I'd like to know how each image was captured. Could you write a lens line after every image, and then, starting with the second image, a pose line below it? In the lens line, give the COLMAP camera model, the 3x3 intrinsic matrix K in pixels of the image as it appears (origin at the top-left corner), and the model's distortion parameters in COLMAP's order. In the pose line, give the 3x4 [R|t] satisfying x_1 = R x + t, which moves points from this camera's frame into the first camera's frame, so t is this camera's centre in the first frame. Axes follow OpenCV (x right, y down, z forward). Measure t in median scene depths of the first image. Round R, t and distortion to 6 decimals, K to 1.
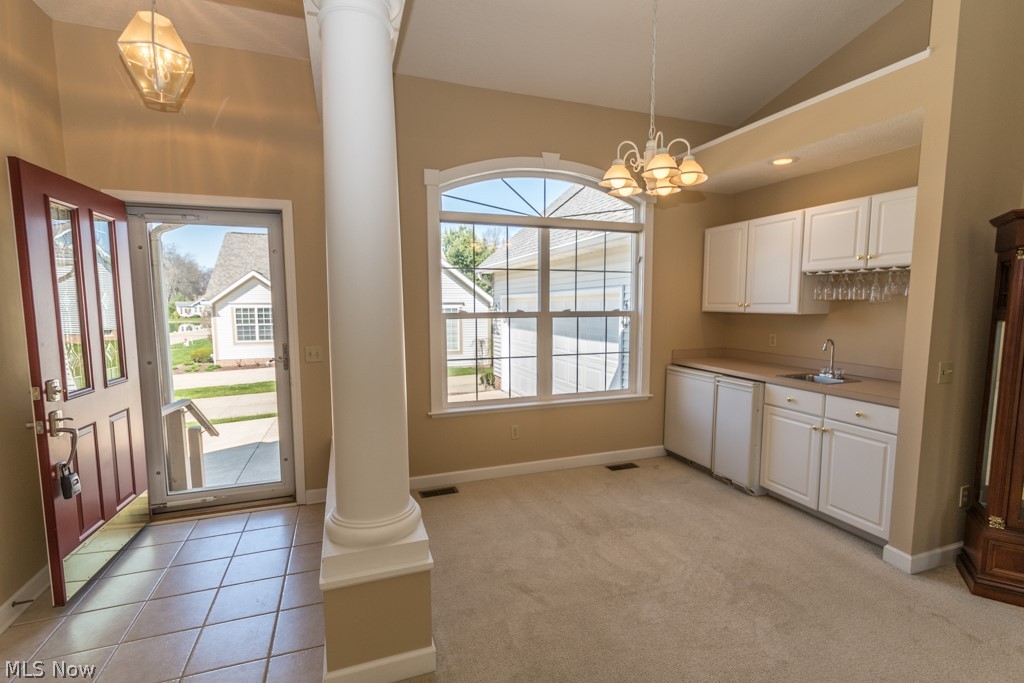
lens RADIAL K [[445.3, 0, 507.2], [0, 445.3, 342.1], [0, 0, 1]] dist [-0.000646, -0.000378]
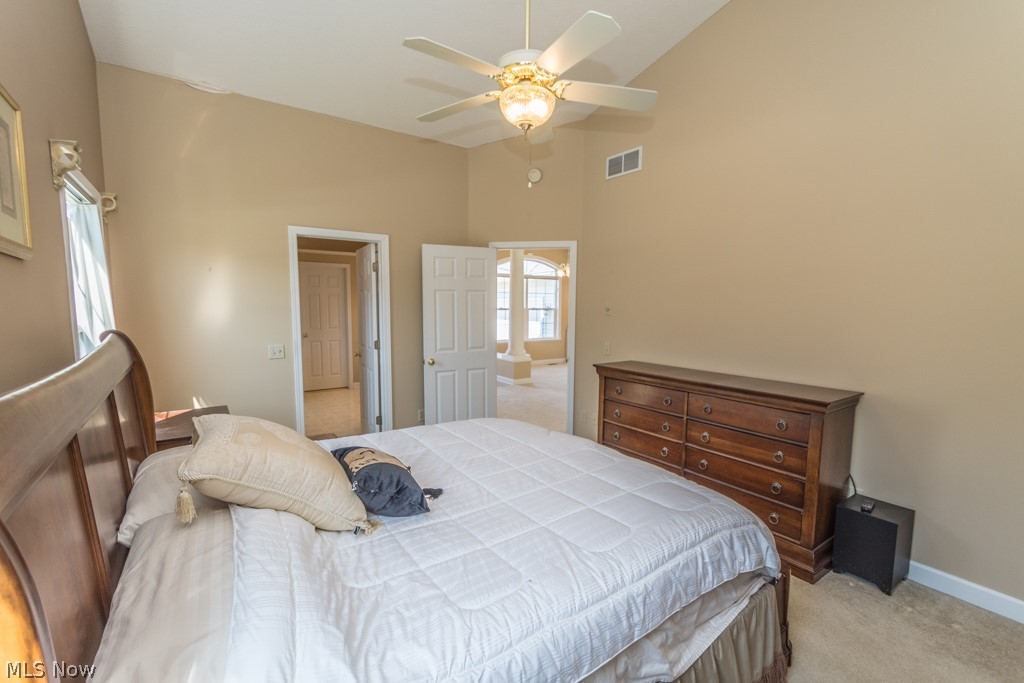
lens RADIAL K [[445.3, 0, 512.6], [0, 445.3, 345.2], [0, 0, 1]] dist [-0.000646, -0.000378]
pose [[0.962364, -0.015370, 0.271328, -0.793841], [0.013995, 0.999878, 0.007002, 0.150161], [-0.271403, -0.002941, 0.962461, -1.742260]]
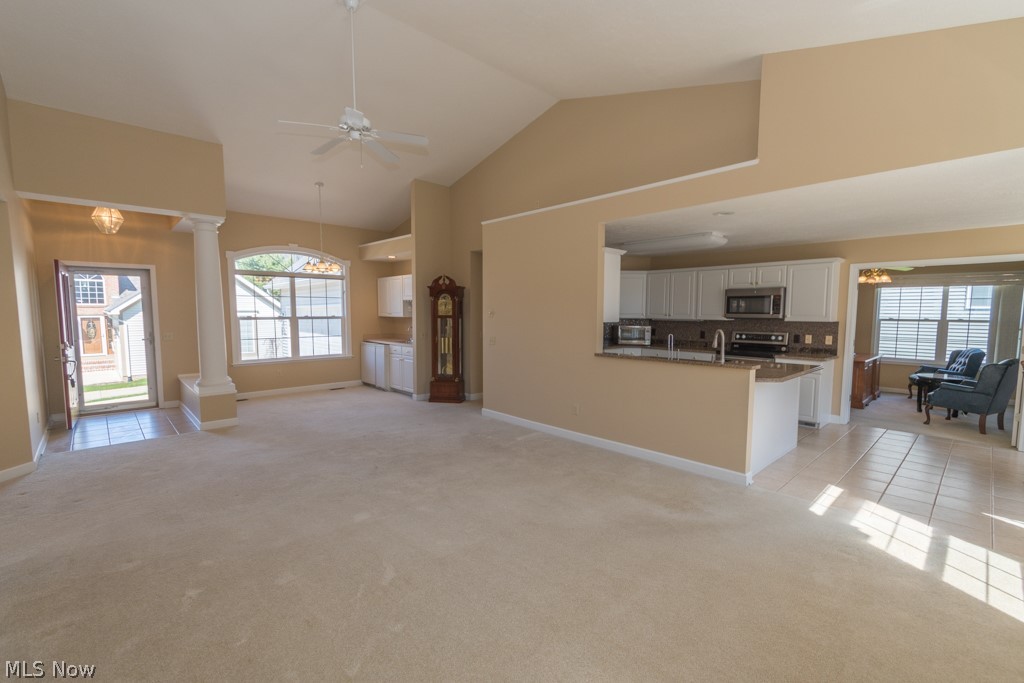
lens RADIAL K [[445.3, 0, 512.6], [0, 445.3, 347.6], [0, 0, 1]] dist [-0.000646, -0.000378]
pose [[0.917188, -0.029984, 0.397324, 0.200033], [0.032310, 0.999478, 0.000841, 0.114672], [-0.397142, 0.012066, 0.917678, -1.395380]]
